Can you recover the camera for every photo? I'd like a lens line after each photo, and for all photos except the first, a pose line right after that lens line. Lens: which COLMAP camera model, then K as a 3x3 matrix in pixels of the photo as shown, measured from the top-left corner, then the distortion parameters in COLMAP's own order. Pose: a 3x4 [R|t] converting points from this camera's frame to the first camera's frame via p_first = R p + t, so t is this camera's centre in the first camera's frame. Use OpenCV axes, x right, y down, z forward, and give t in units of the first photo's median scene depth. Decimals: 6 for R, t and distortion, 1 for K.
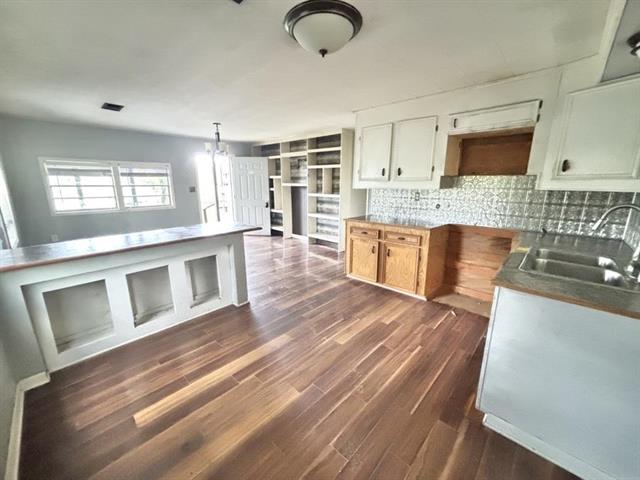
lens RADIAL K [[257.3, 0, 318.1], [0, 257.3, 238.1], [0, 0, 1]] dist [-0.001718, -0.000827]
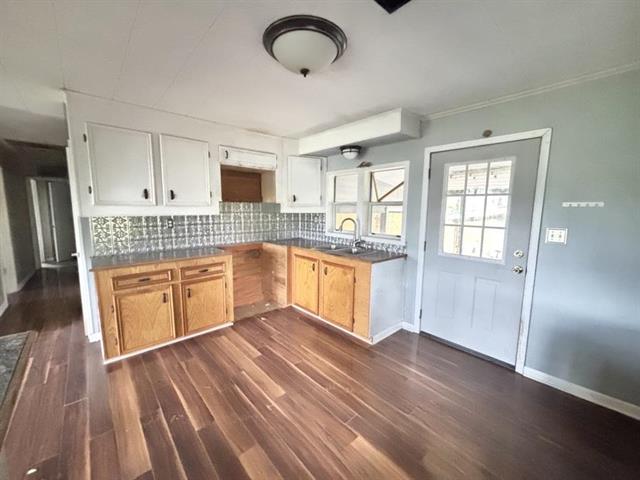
lens RADIAL K [[257.3, 0, 318.6], [0, 257.3, 240.6], [0, 0, 1]] dist [-0.001718, -0.000827]
pose [[0.067910, -0.122785, 0.990107, -0.509744], [0.207509, 0.972434, 0.106361, -0.111924], [-0.975873, 0.198233, 0.091517, 0.523459]]
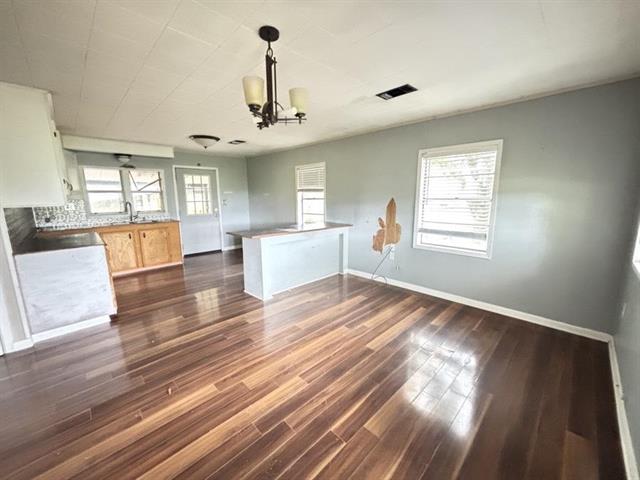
lens RADIAL K [[257.3, 0, 319.8], [0, 257.3, 239.3], [0, 0, 1]] dist [-0.001718, -0.000827]
pose [[-0.999746, -0.005337, 0.021900, -0.641637], [0.003613, 0.921070, 0.389380, -0.460519], [-0.022249, 0.389360, -0.920817, 1.998114]]
